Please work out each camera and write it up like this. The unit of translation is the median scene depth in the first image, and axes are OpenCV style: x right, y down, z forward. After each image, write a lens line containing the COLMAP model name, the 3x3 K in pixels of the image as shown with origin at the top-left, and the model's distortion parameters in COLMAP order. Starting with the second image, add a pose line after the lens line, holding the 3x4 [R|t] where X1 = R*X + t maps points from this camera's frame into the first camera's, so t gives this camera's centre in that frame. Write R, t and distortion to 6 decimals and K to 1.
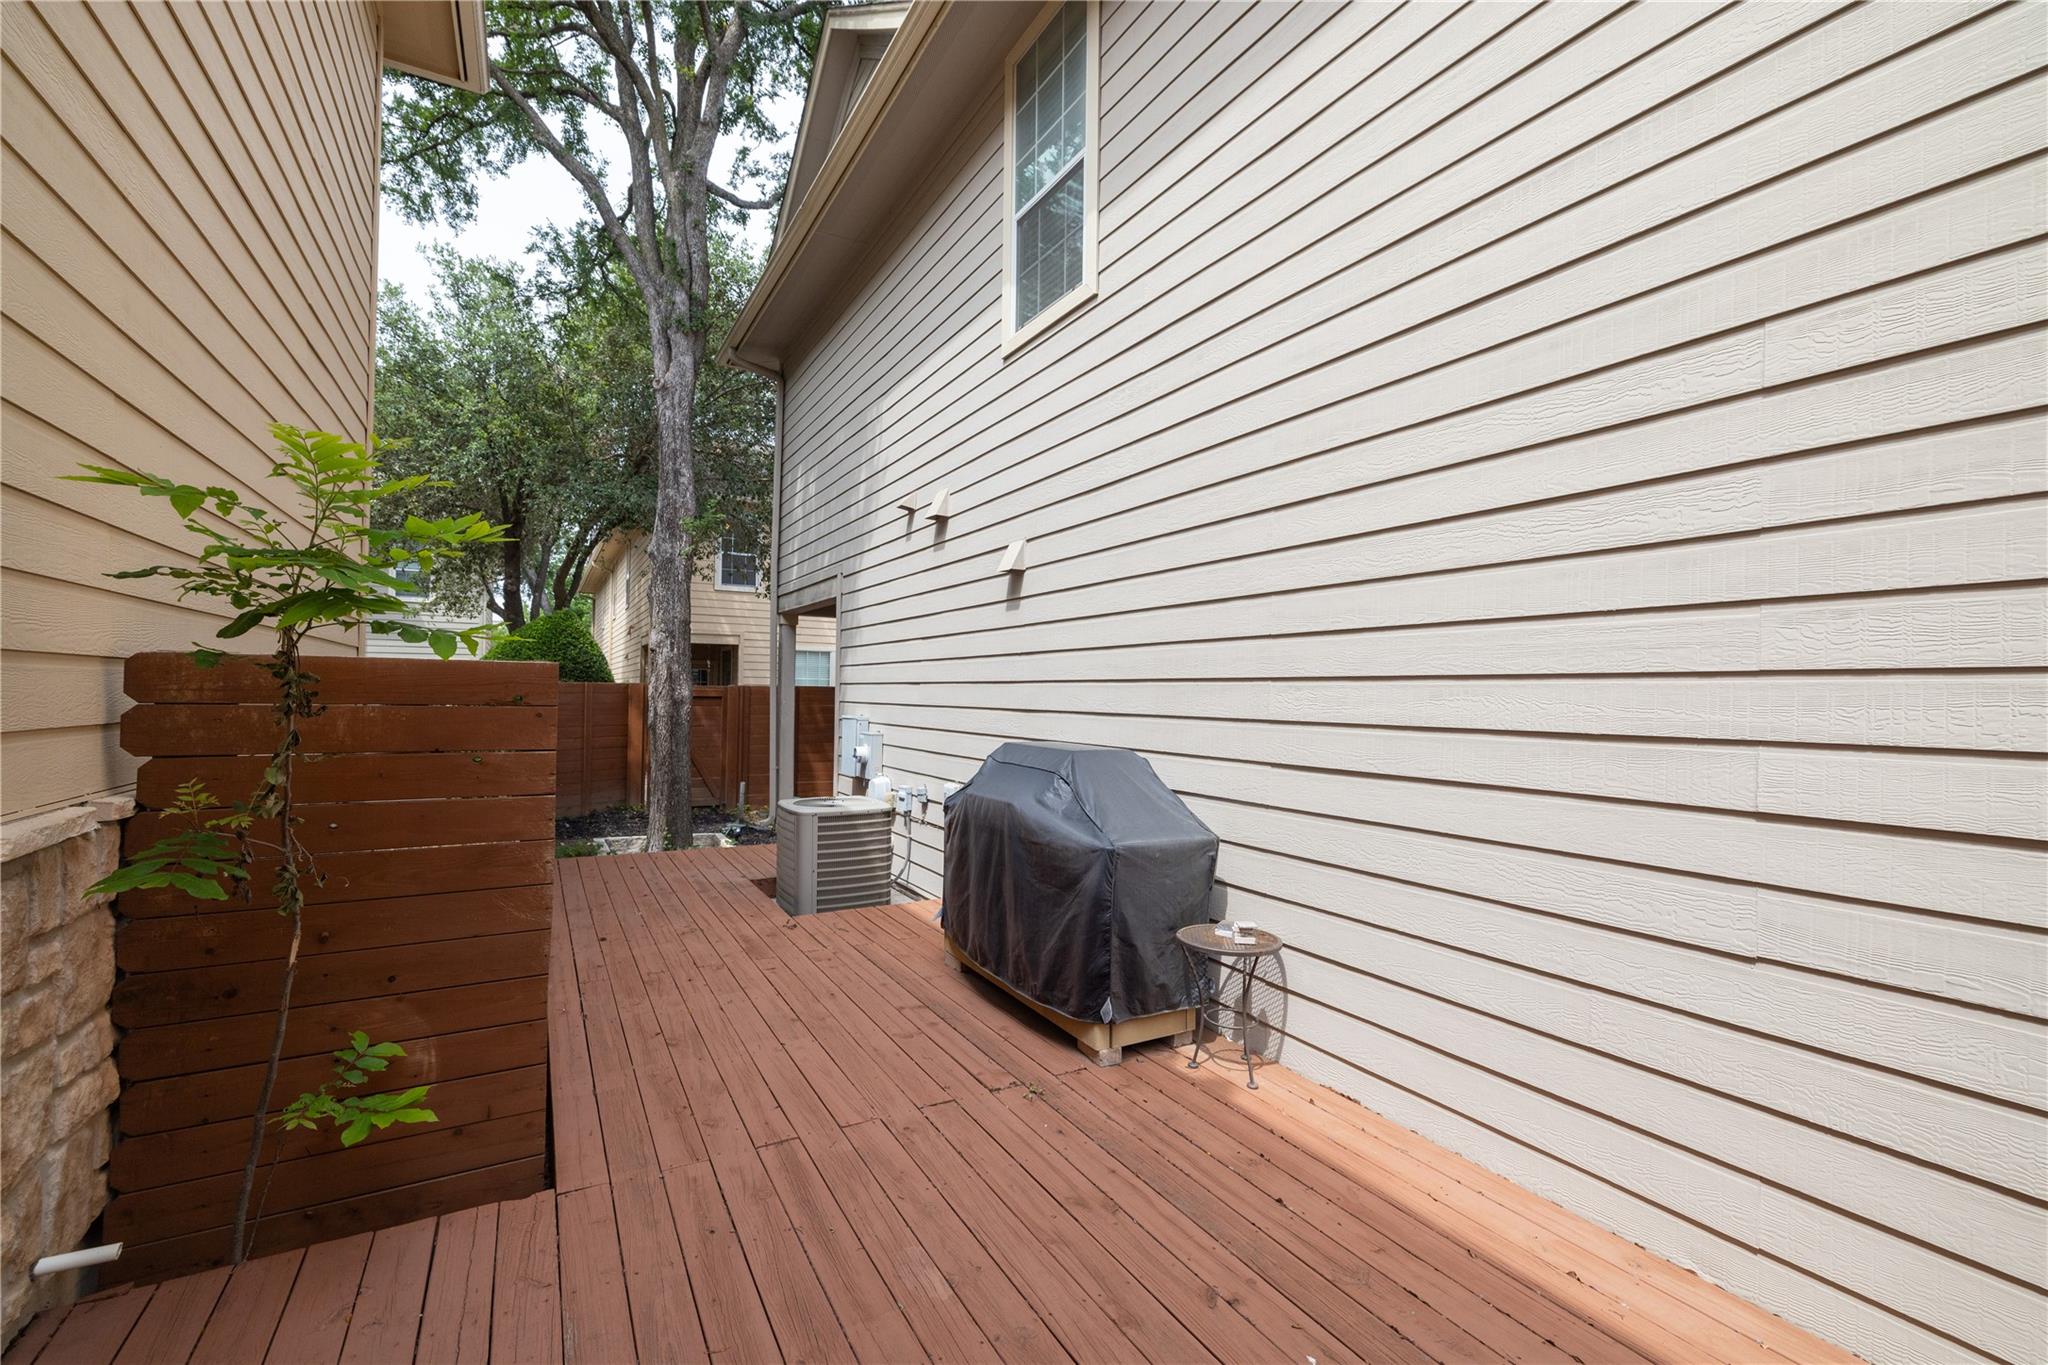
lens RADIAL K [[865.0, 0, 998.2], [0, 865.0, 670.9], [0, 0, 1]] dist [0.001222, 0.000127]
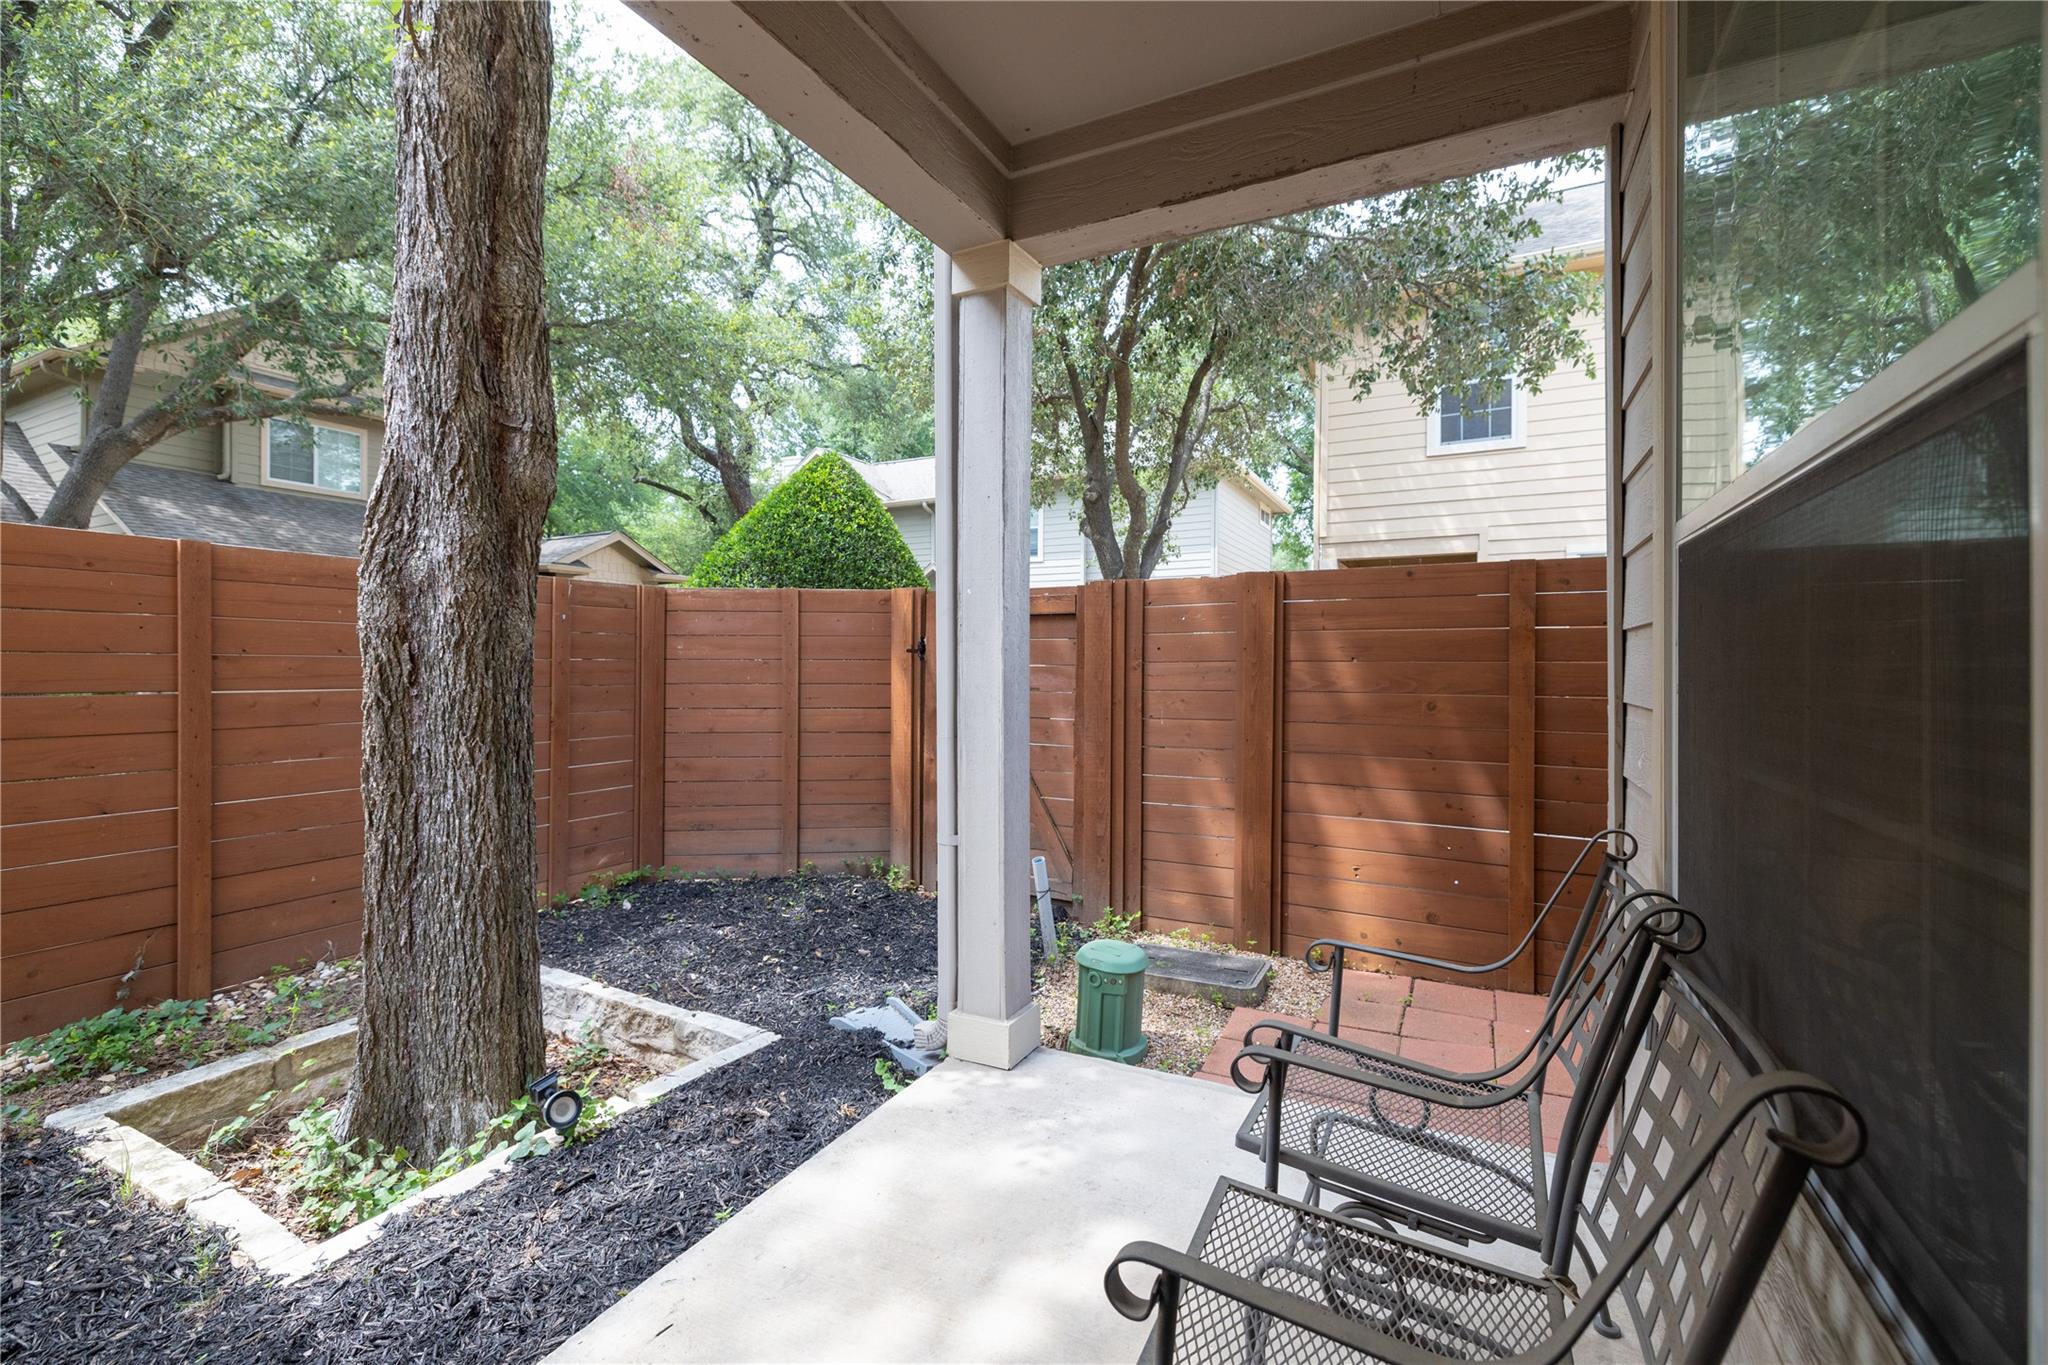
lens RADIAL K [[865.0, 0, 998.2], [0, 865.0, 670.9], [0, 0, 1]] dist [0.001222, 0.000127]
pose [[0.546640, -0.002296, -0.837364, -0.031099], [0.023079, 0.999658, 0.012325, 0.065301], [0.837049, -0.026063, 0.546506, 1.017900]]
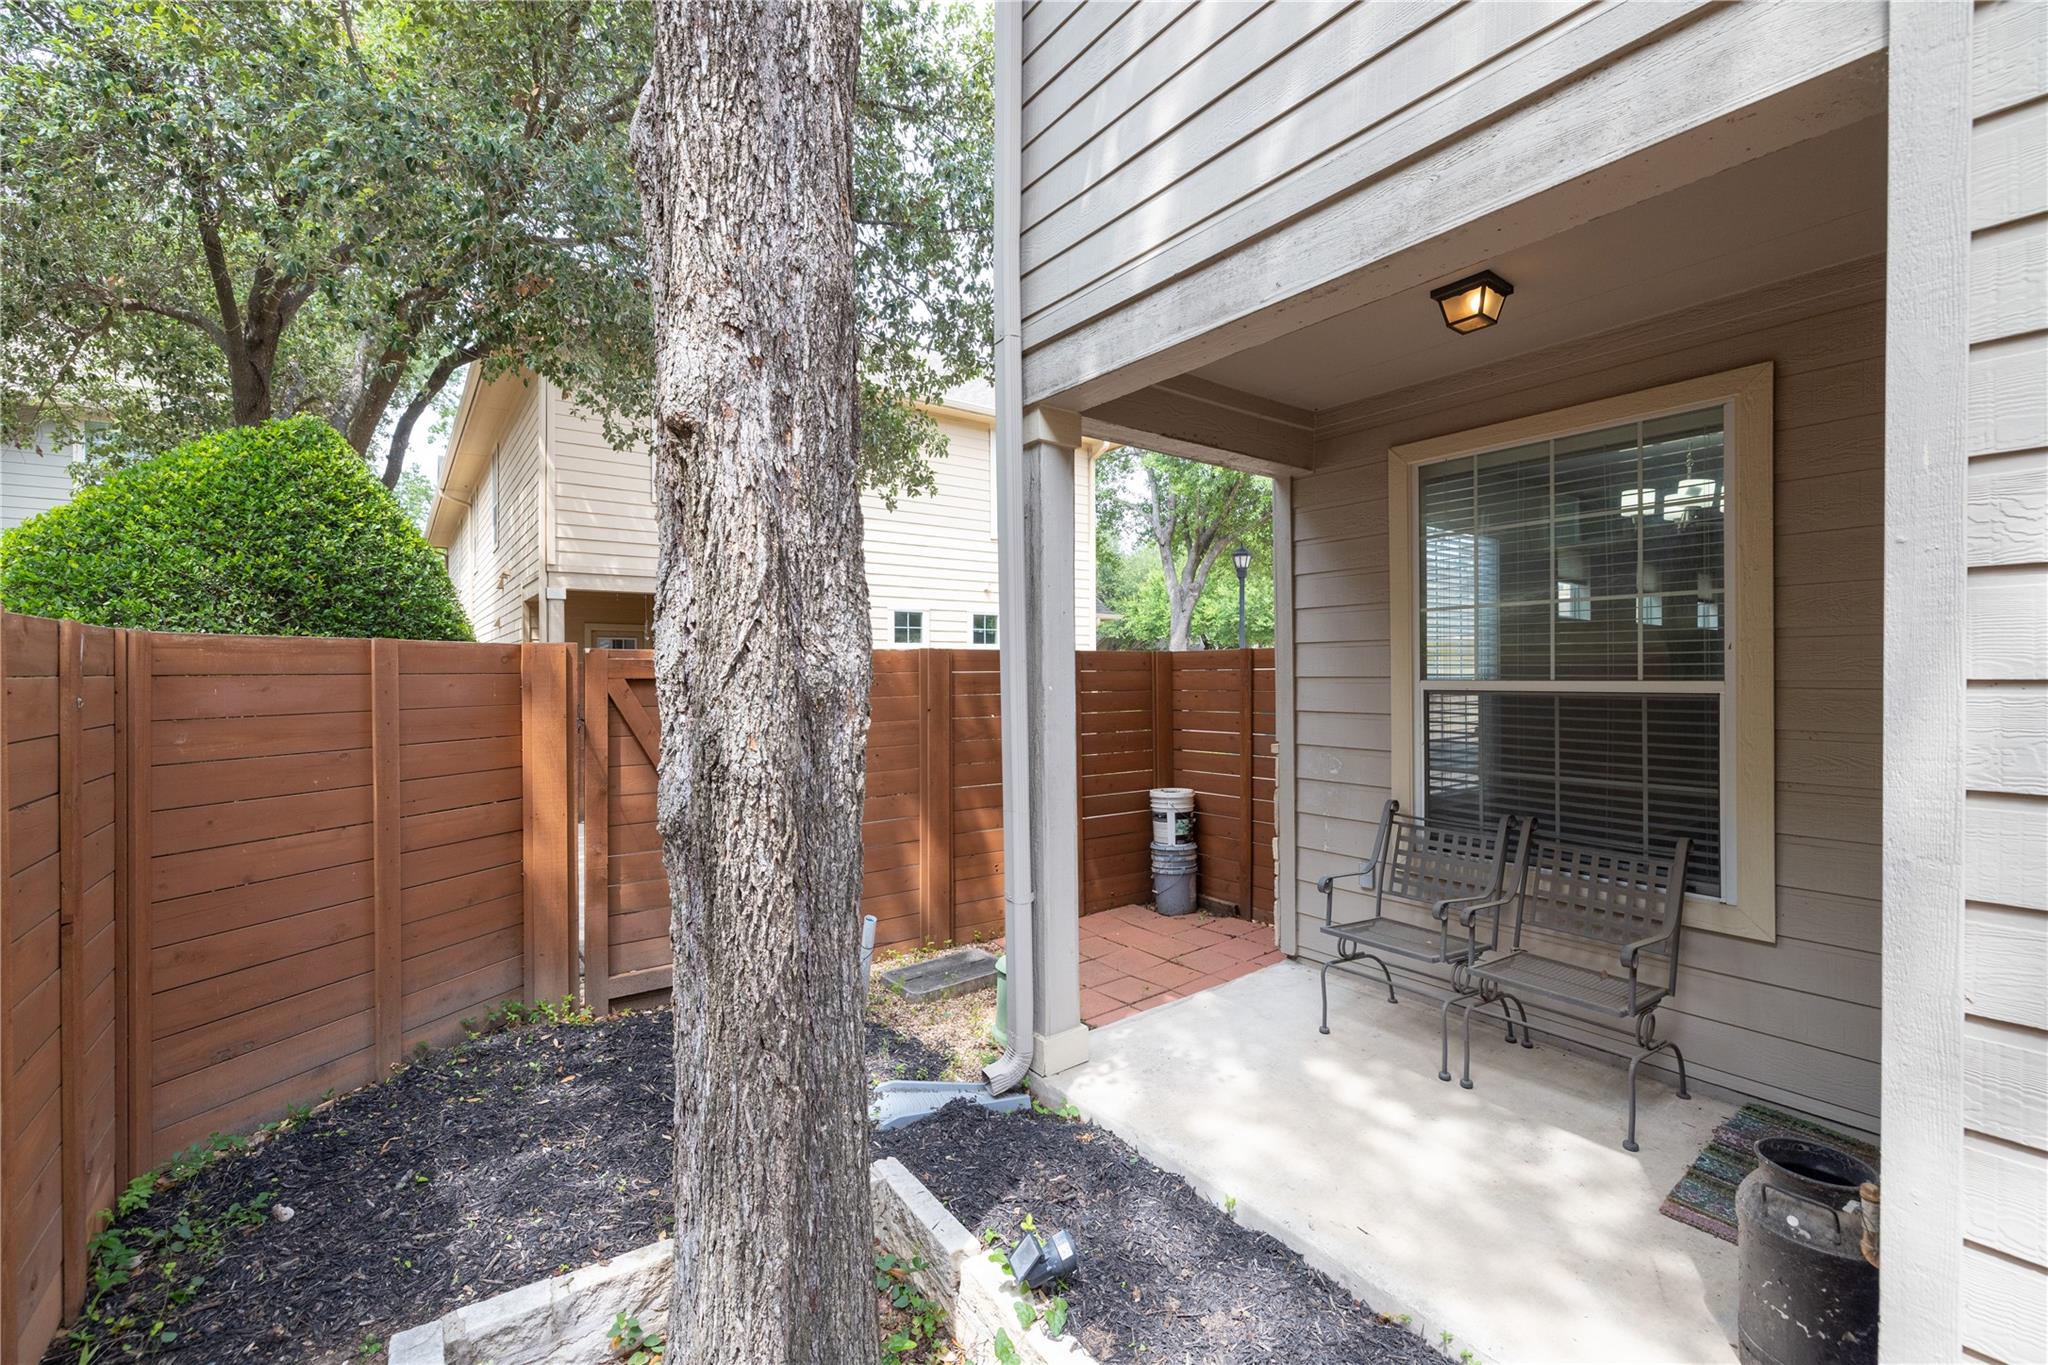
lens RADIAL K [[865.0, 0, 998.2], [0, 865.0, 670.9], [0, 0, 1]] dist [0.001222, 0.000127]
pose [[0.992338, -0.020039, 0.121919, -0.359016], [0.016878, 0.999496, 0.026903, 0.024160], [-0.122396, -0.024639, 0.992175, 0.813514]]
